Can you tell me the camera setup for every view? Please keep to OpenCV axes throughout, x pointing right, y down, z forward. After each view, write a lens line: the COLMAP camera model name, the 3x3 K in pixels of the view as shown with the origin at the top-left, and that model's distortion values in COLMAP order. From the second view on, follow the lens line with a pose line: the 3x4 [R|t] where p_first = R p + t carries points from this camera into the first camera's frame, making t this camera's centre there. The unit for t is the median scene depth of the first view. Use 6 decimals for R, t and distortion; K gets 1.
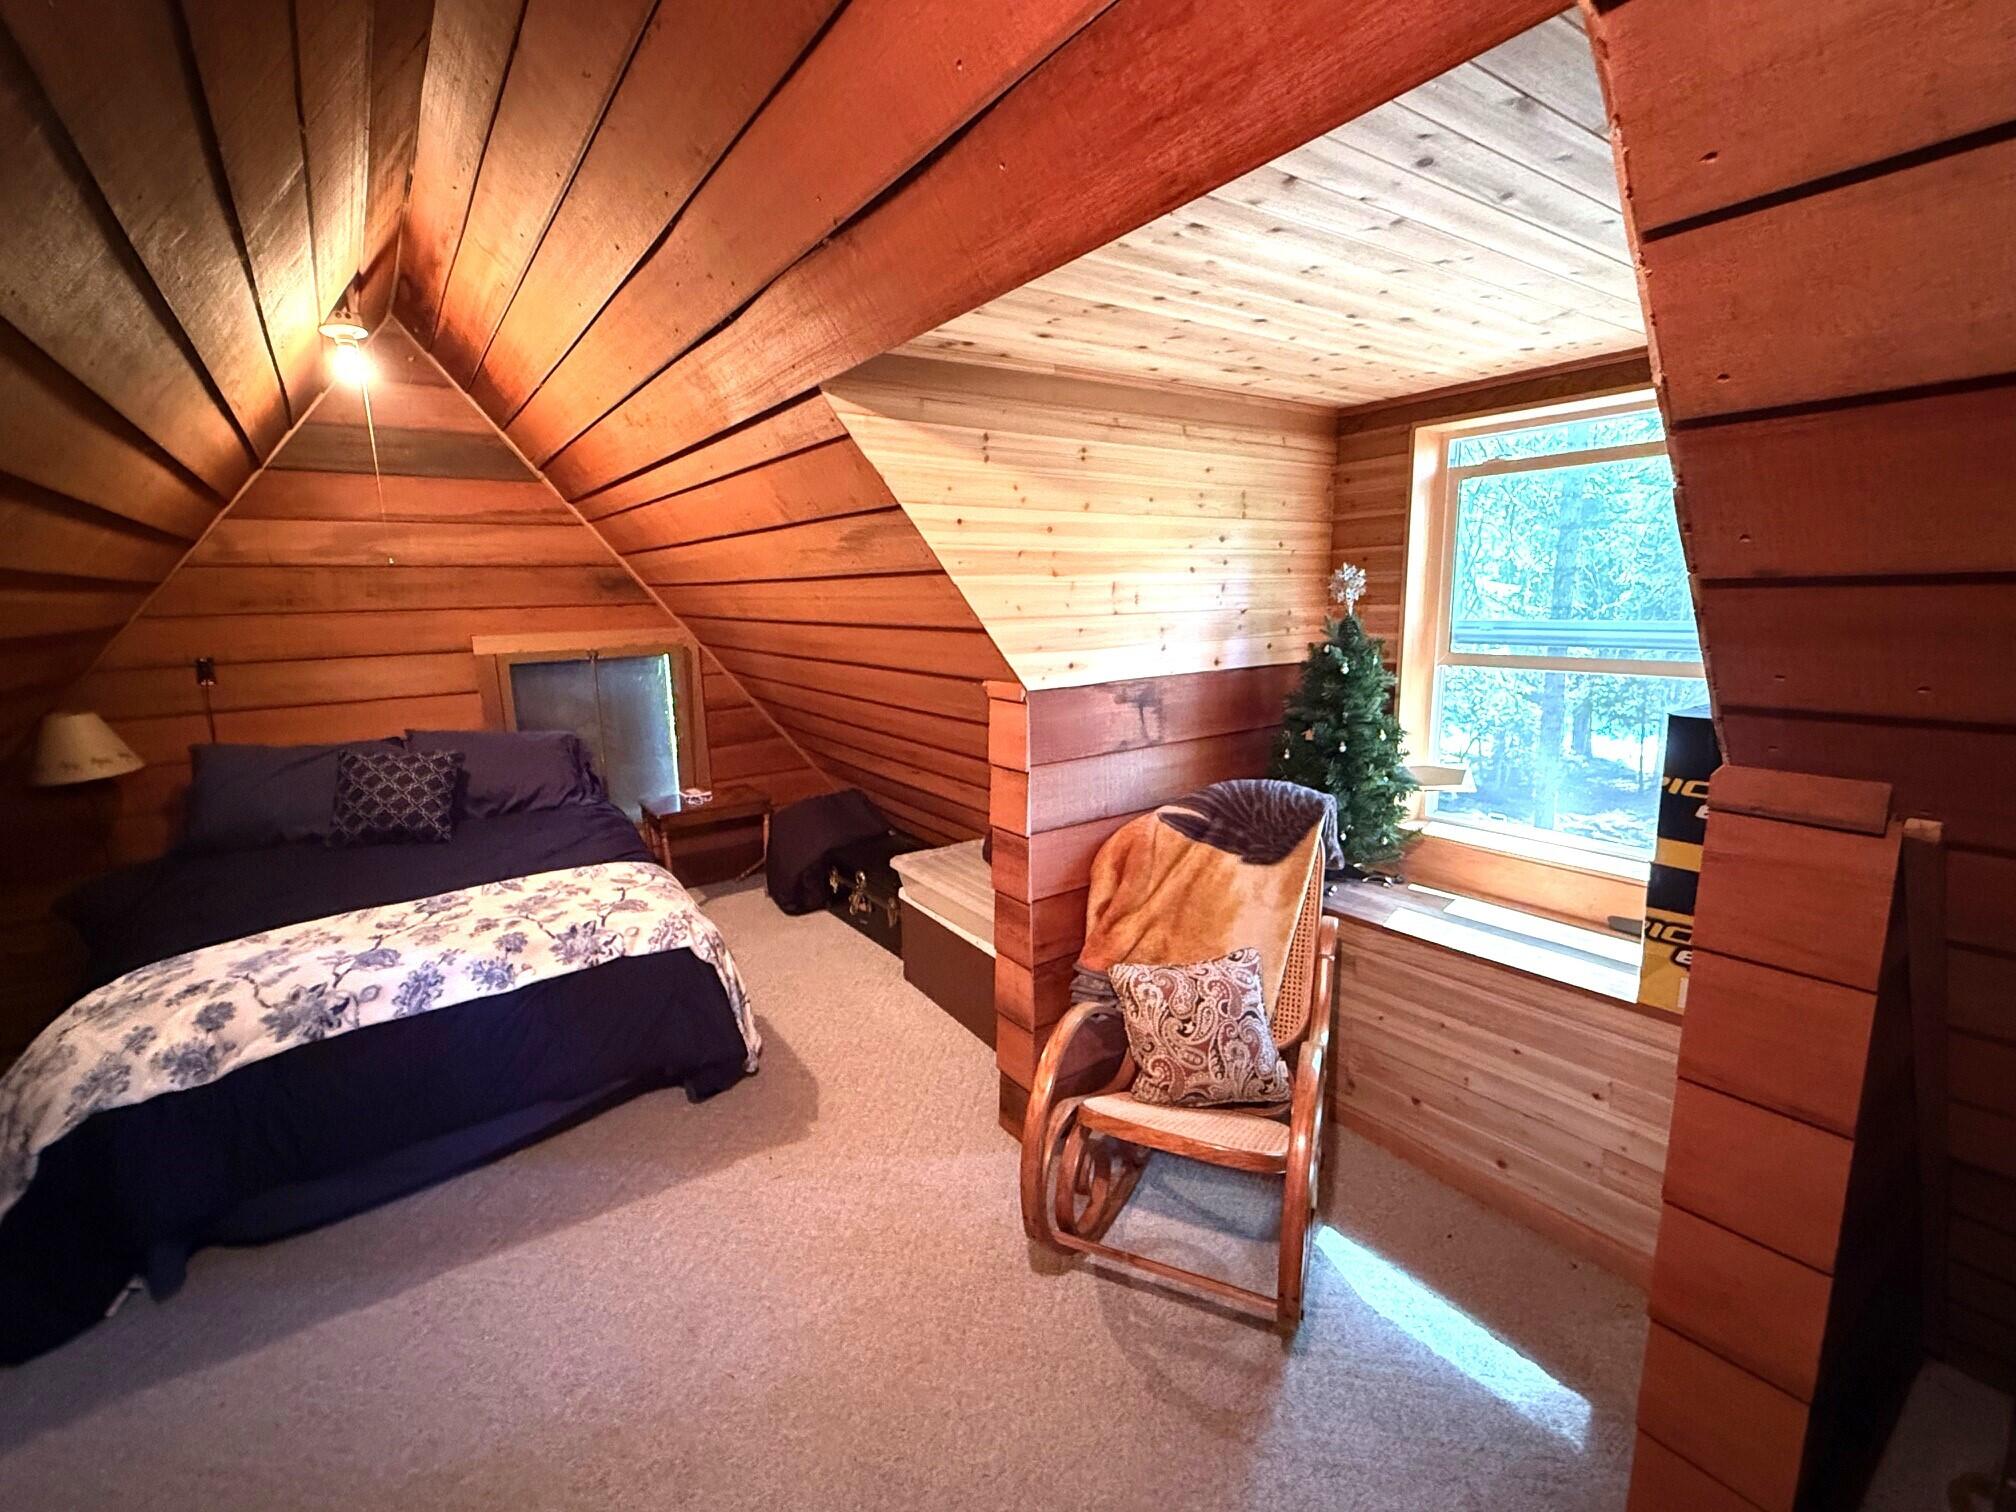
lens RADIAL K [[888.9, 0, 1005.9], [0, 888.9, 756.9], [0, 0, 1]] dist [0.000633, -0.000191]
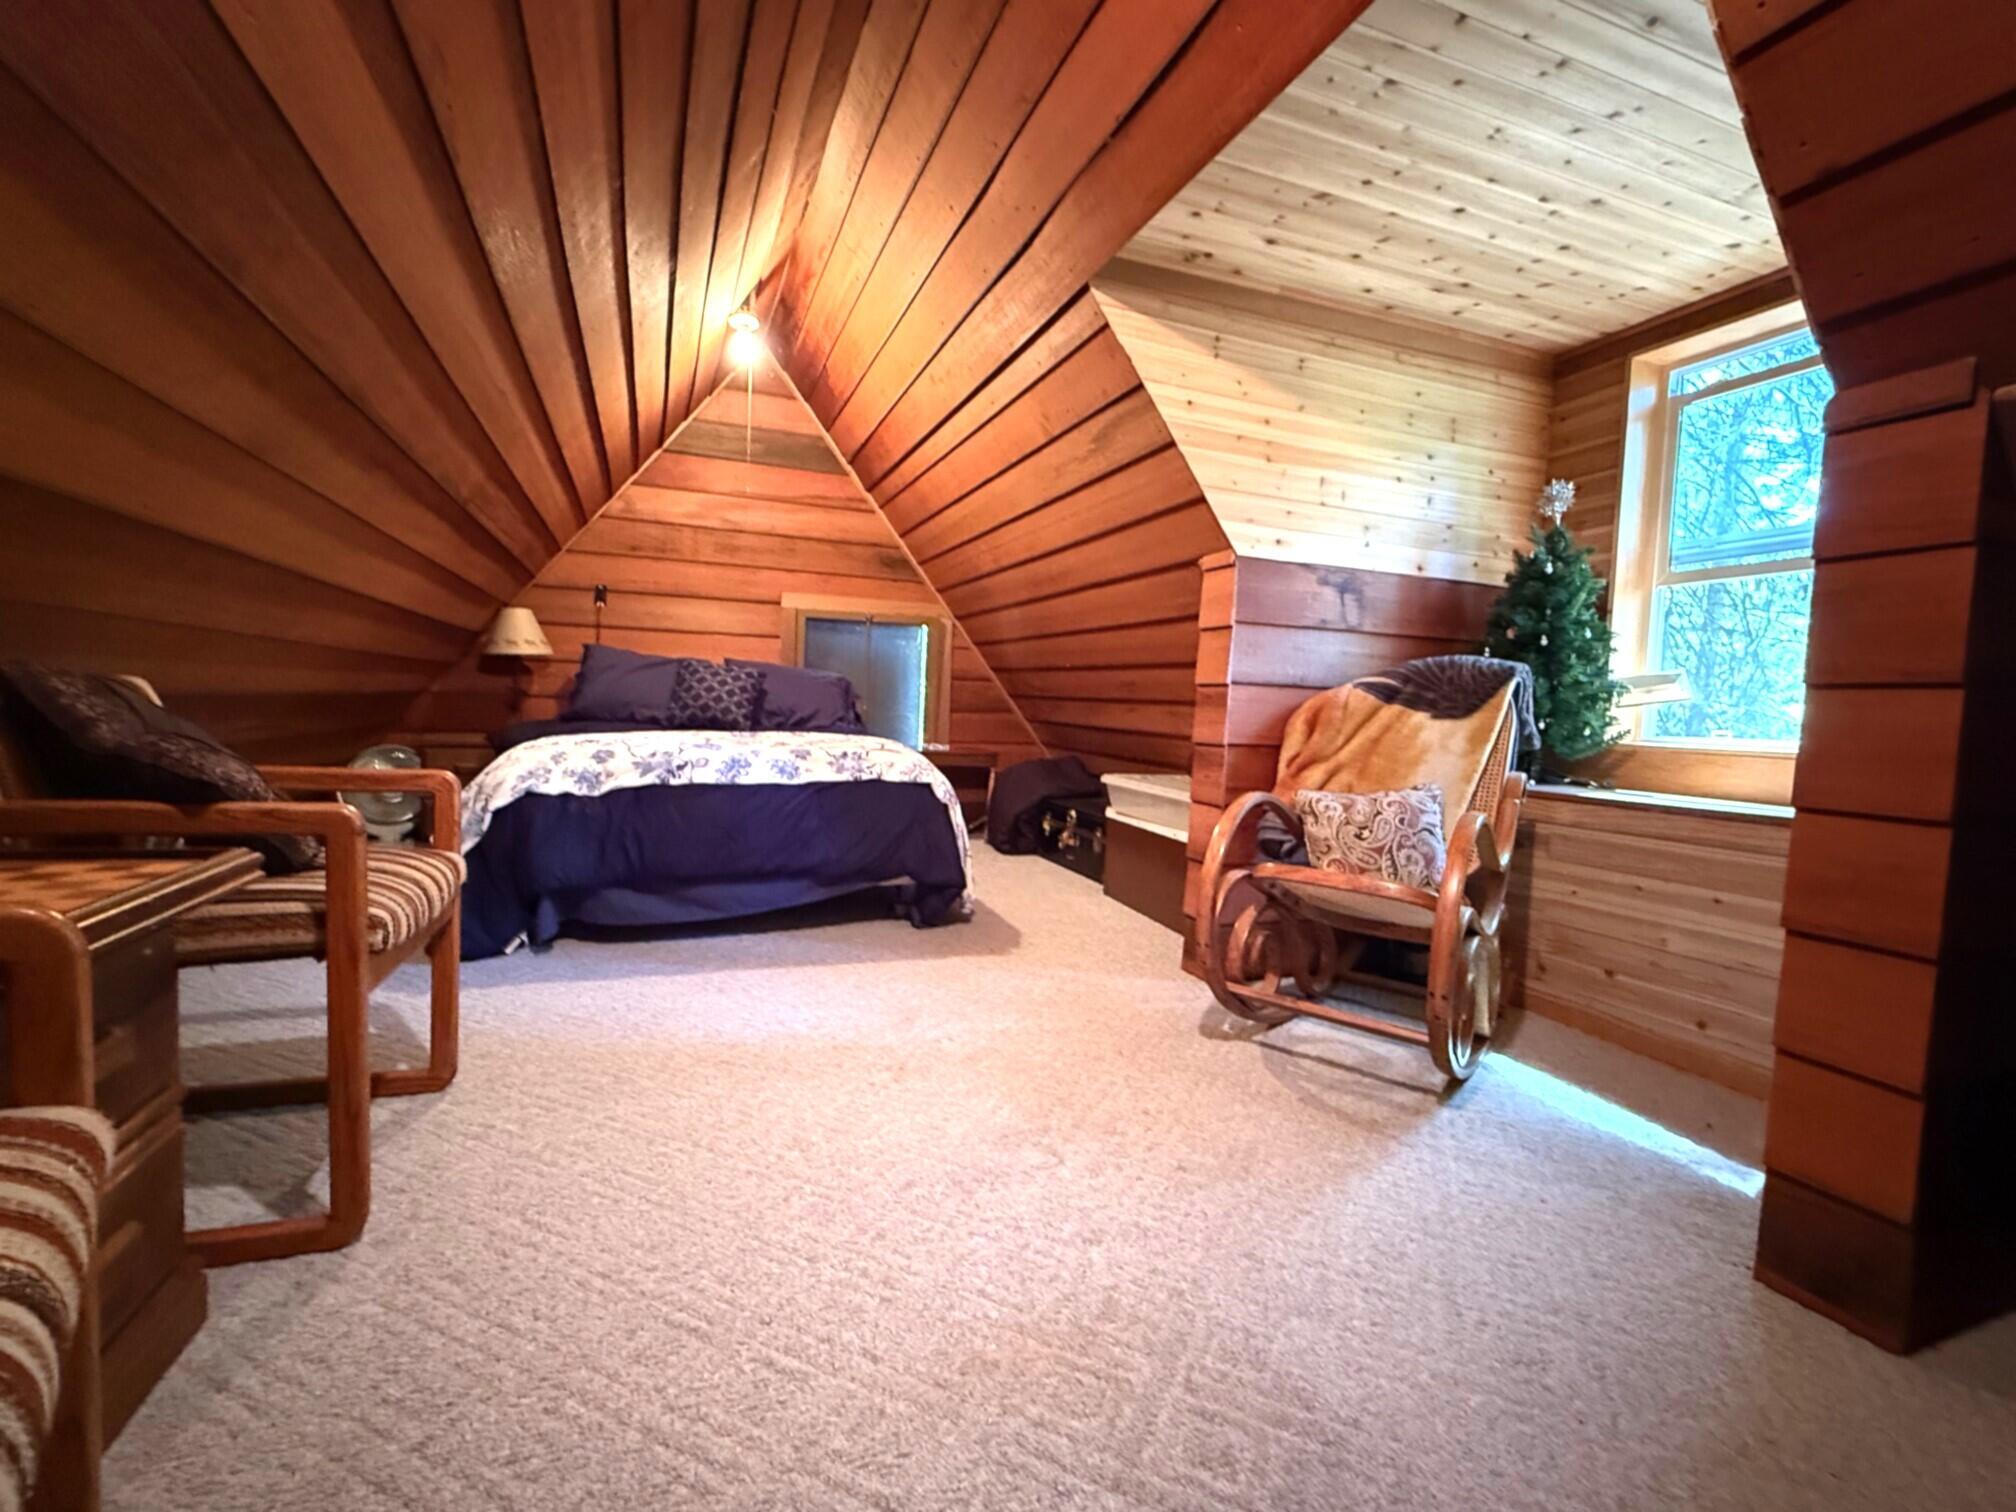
lens RADIAL K [[888.9, 0, 1006.7], [0, 888.9, 757.3], [0, 0, 1]] dist [0.000633, -0.000191]
pose [[0.967239, 0.075634, -0.242337, 0.032776], [-0.107111, 0.987046, -0.119450, 0.341567], [0.230163, 0.141494, 0.962811, -0.145564]]
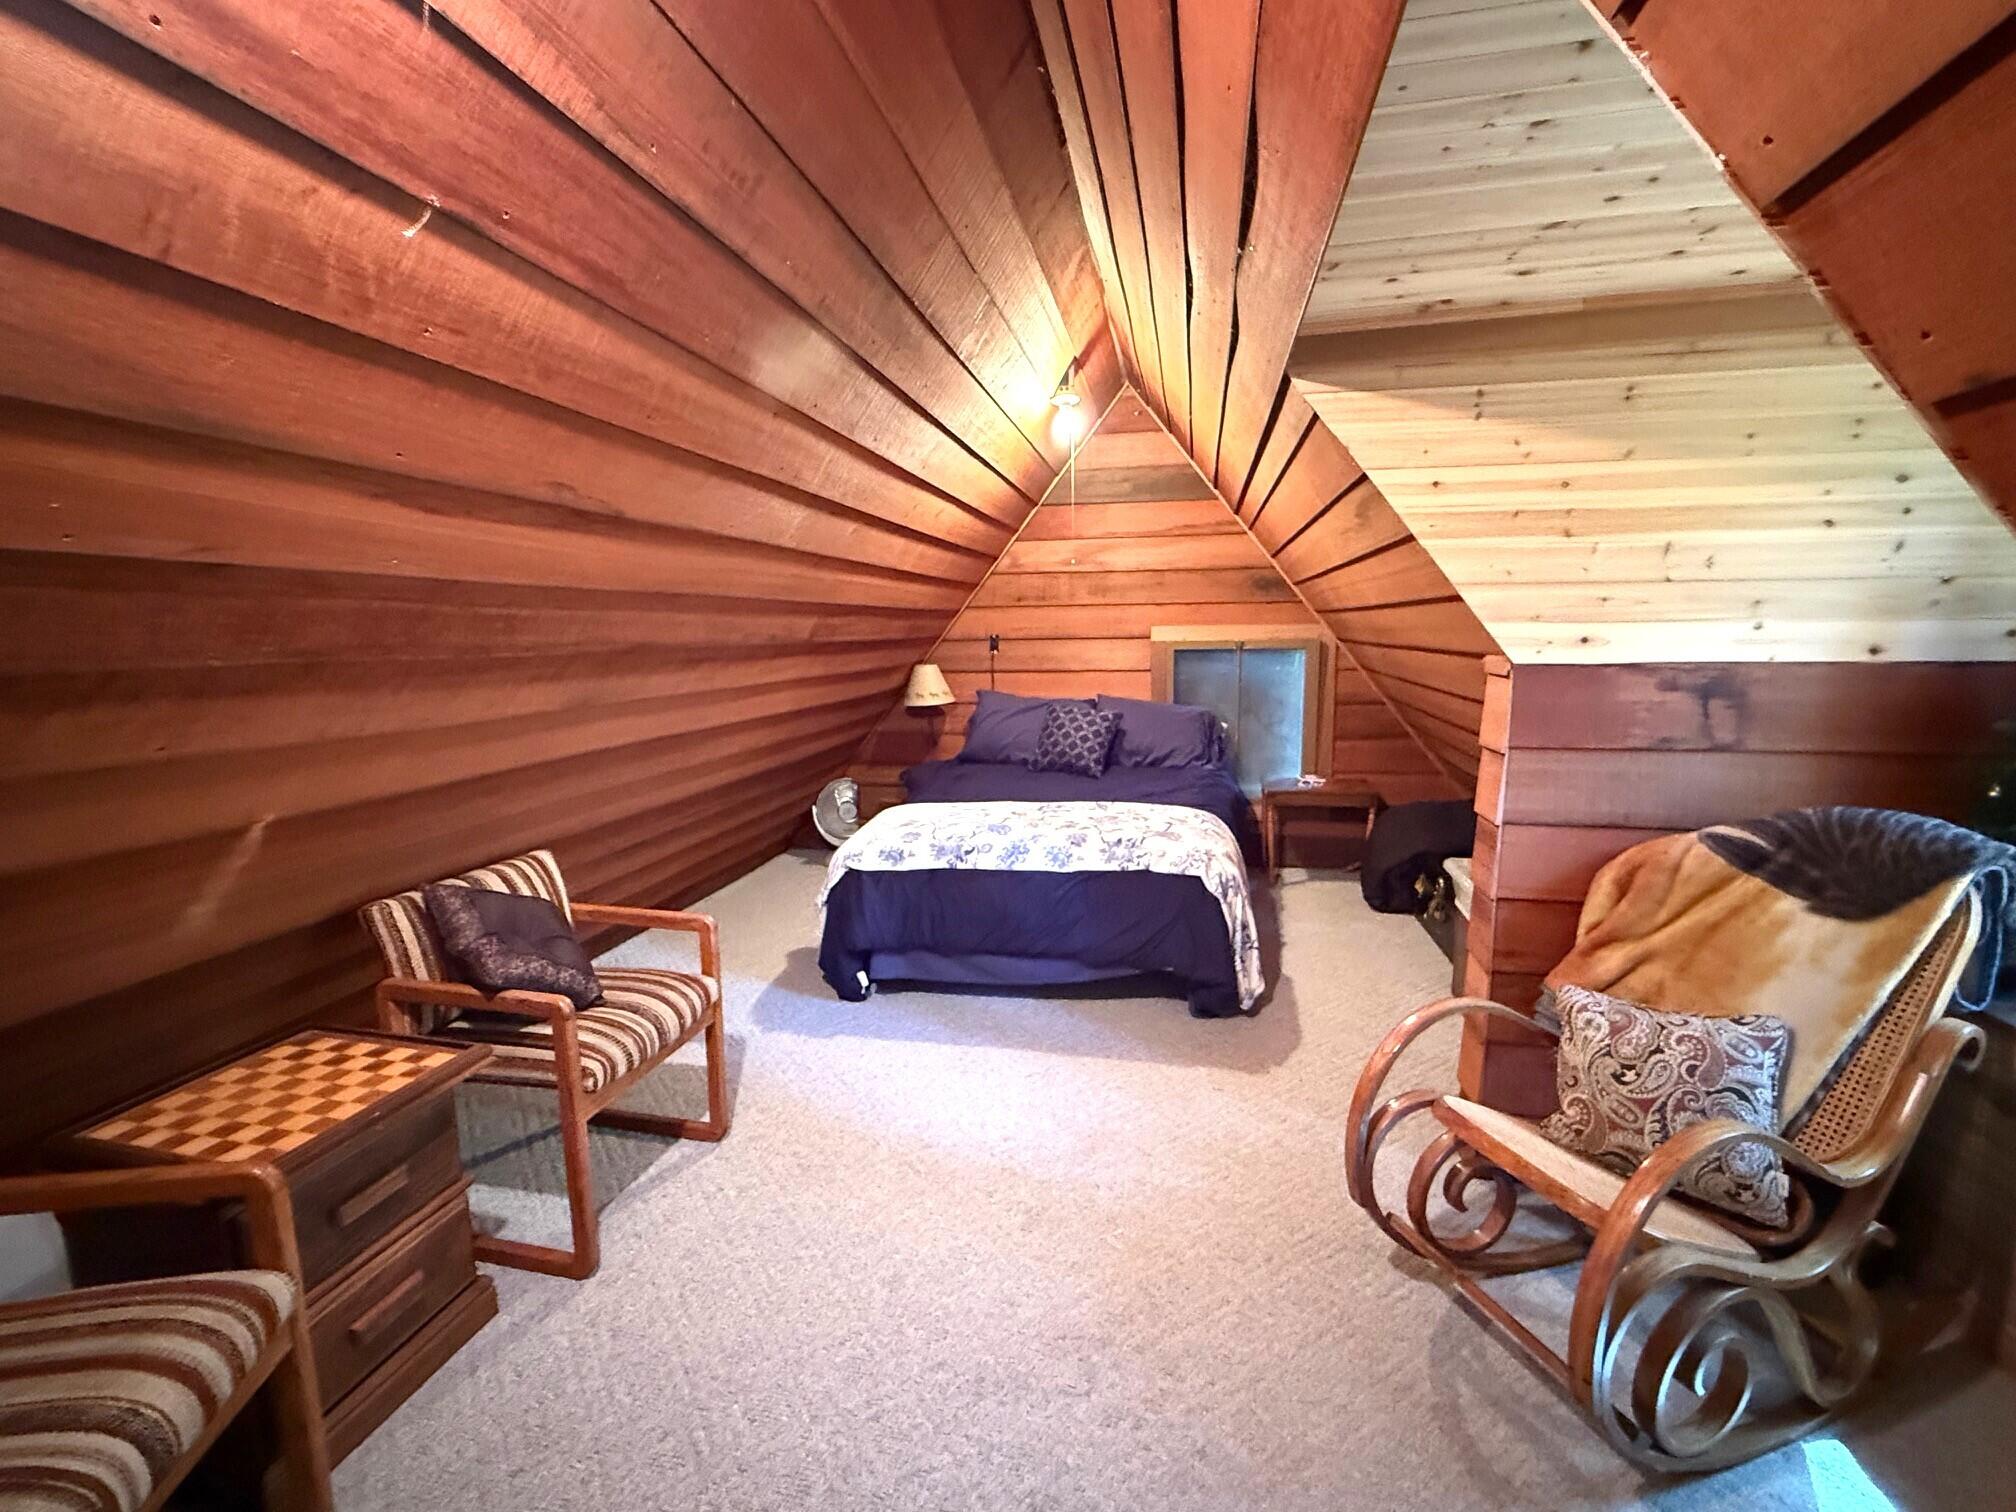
lens RADIAL K [[888.9, 0, 1007.2], [0, 888.9, 755.0], [0, 0, 1]] dist [0.000633, -0.000191]
pose [[0.676241, 0.117733, -0.727212, 0.331596], [-0.141420, 0.989534, 0.028694, 0.062479], [0.722979, 0.083439, 0.685813, 0.005243]]
